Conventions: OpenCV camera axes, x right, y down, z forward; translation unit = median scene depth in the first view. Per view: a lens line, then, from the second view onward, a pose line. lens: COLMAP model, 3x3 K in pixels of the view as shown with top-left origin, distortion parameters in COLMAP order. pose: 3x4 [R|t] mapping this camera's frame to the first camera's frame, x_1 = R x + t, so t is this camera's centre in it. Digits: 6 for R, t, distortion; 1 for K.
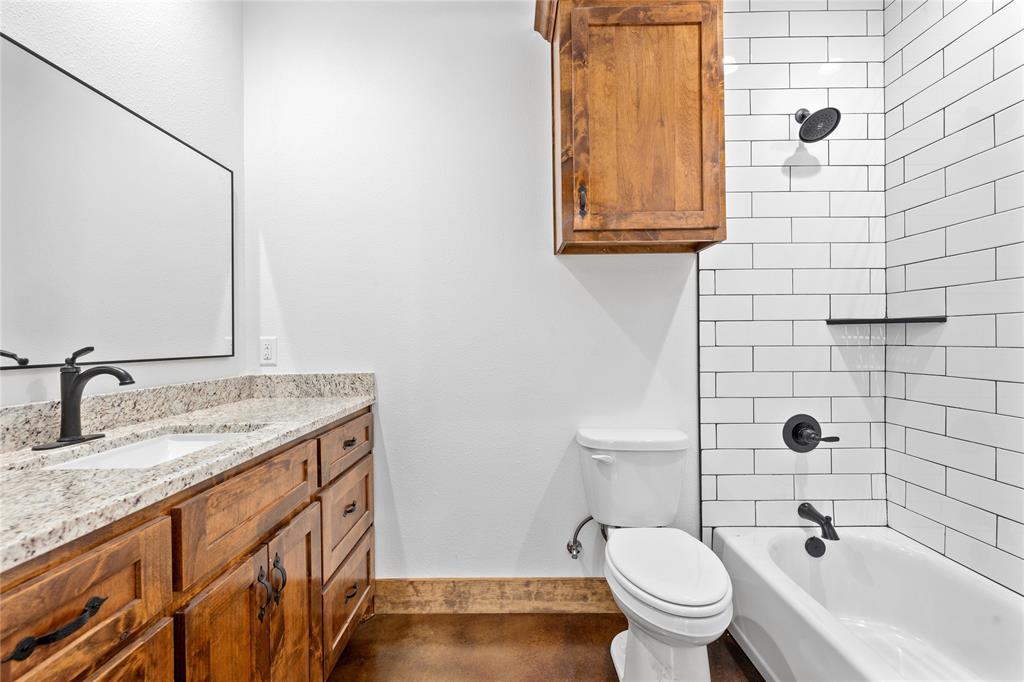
lens RADIAL K [[441.8, 0, 512.0], [0, 441.8, 341.0], [0, 0, 1]] dist [0.001552, -0.000117]
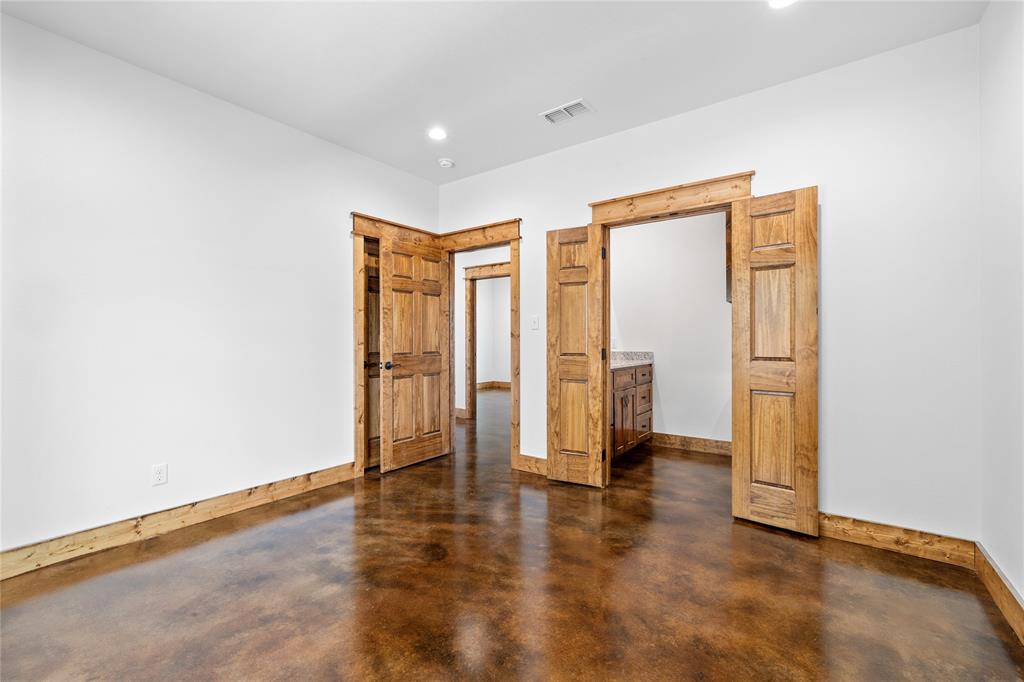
lens RADIAL K [[441.8, 0, 512.0], [0, 441.8, 341.0], [0, 0, 1]] dist [0.001552, -0.000117]
pose [[0.816667, 0.008979, -0.577039, 0.513617], [-0.005804, 0.999956, 0.007345, -0.004795], [0.577080, -0.002650, 0.816684, -1.608013]]
